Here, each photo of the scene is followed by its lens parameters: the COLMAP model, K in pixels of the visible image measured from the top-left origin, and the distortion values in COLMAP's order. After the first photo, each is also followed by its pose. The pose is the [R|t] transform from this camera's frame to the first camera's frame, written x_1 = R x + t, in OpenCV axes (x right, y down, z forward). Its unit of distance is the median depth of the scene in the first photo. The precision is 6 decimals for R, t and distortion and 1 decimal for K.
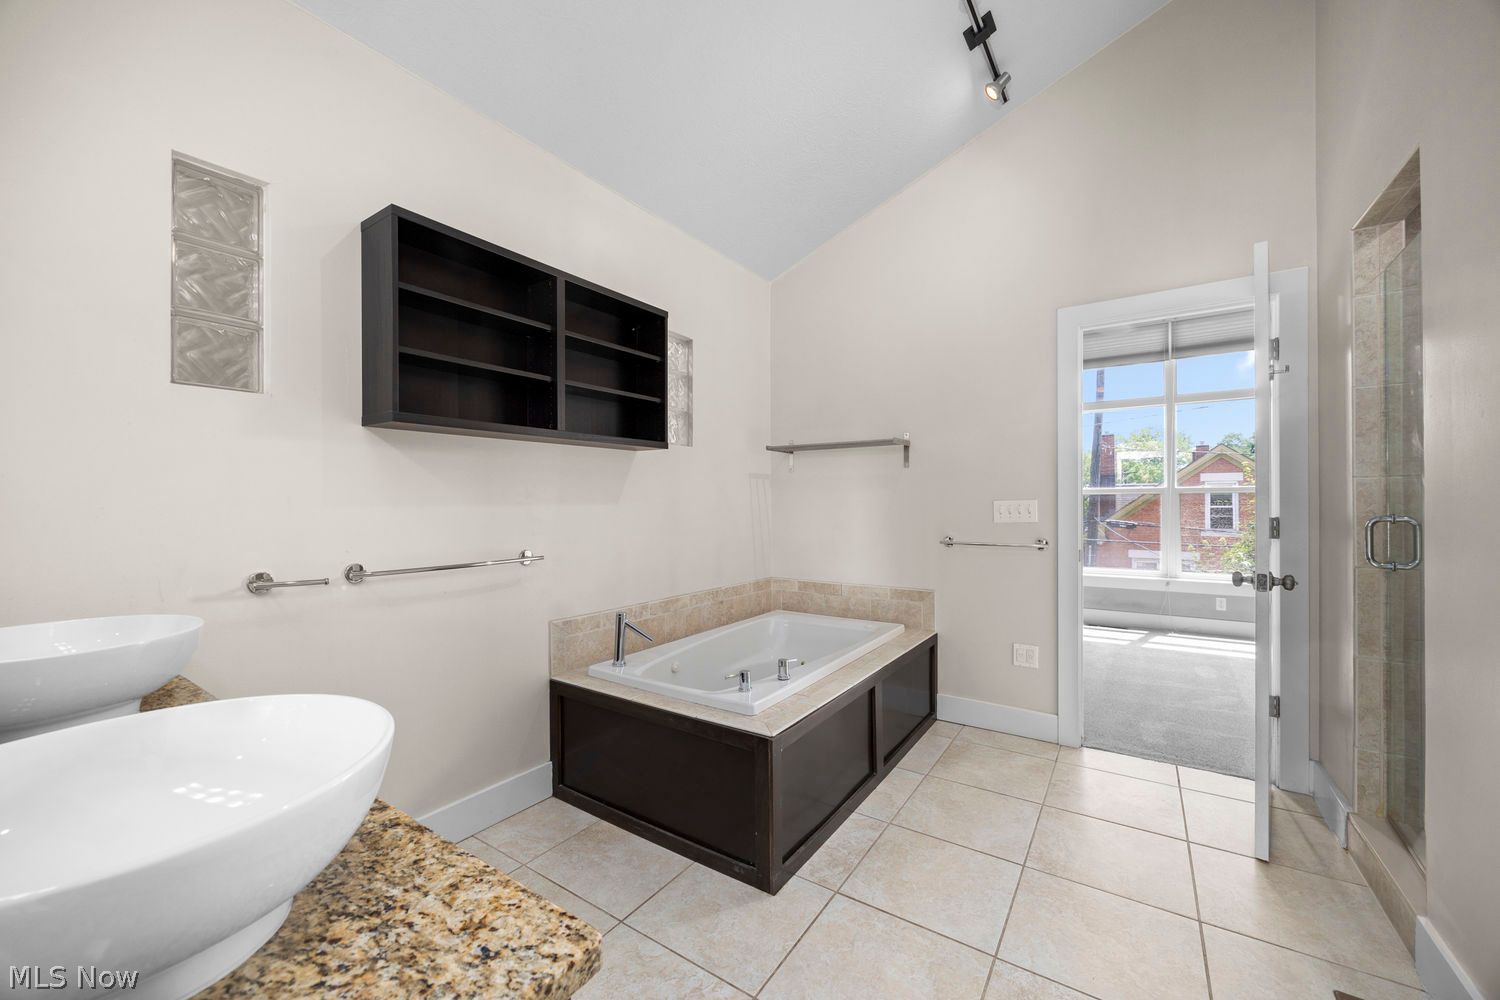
lens RADIAL K [[601.8, 0, 751.4], [0, 601.8, 497.9], [0, 0, 1]] dist [0.003759, -0.000027]
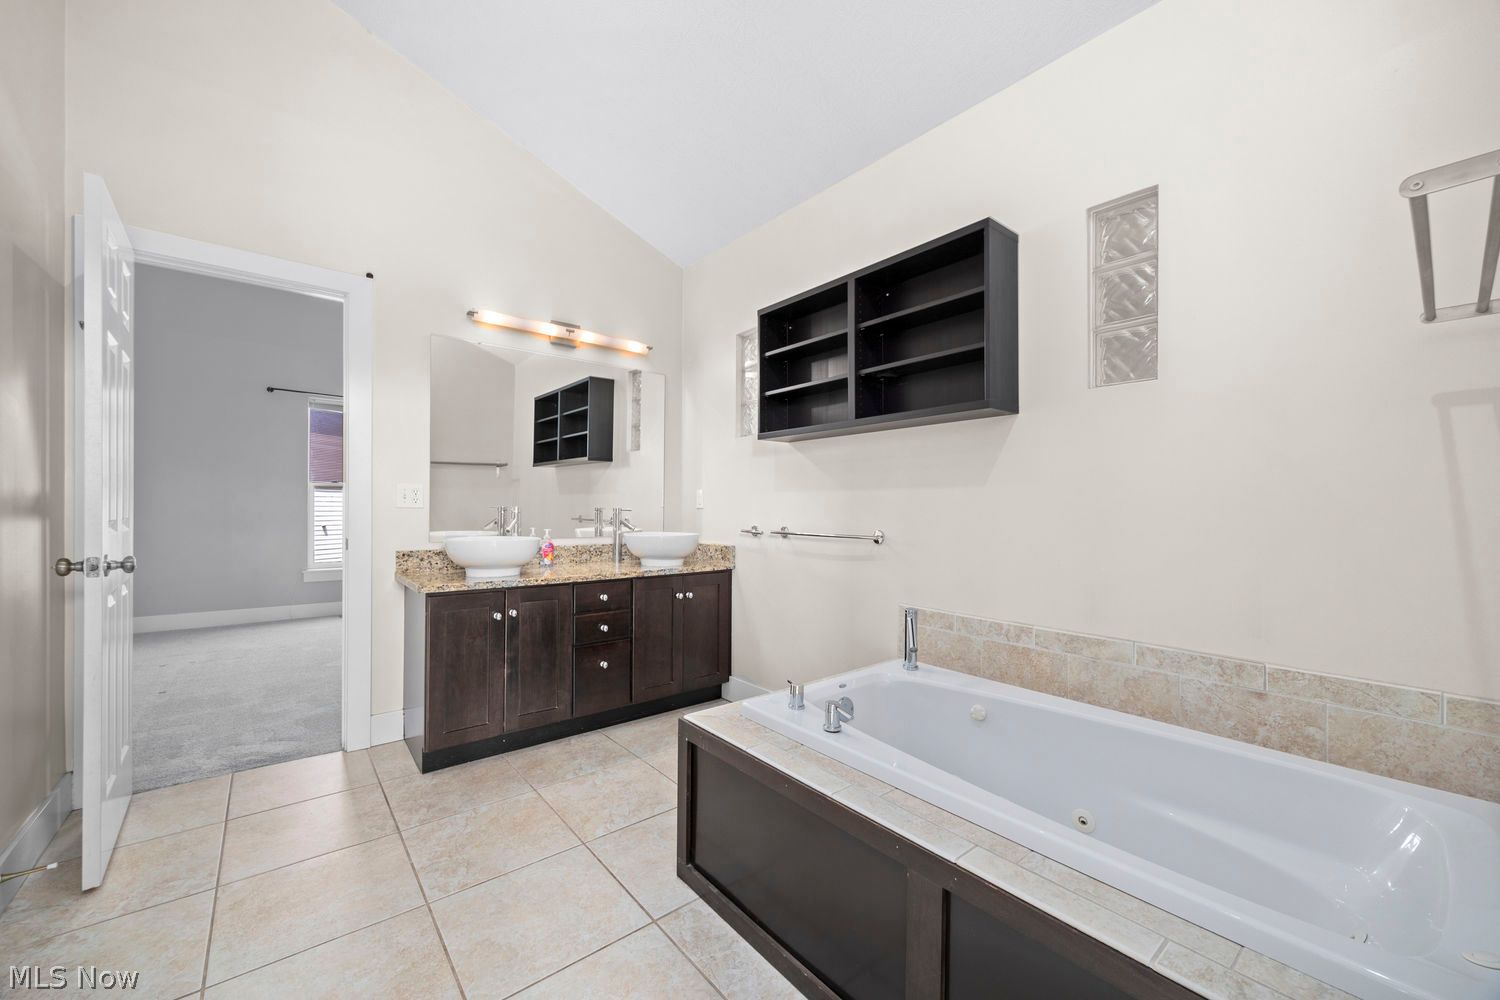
lens RADIAL K [[601.8, 0, 750.3], [0, 601.8, 504.3], [0, 0, 1]] dist [0.003759, -0.000027]
pose [[-0.317041, 0.000335, -0.948412, 0.543683], [0.003736, 0.999993, -0.000896, 0.028518], [0.948404, -0.003828, -0.317040, 0.827143]]
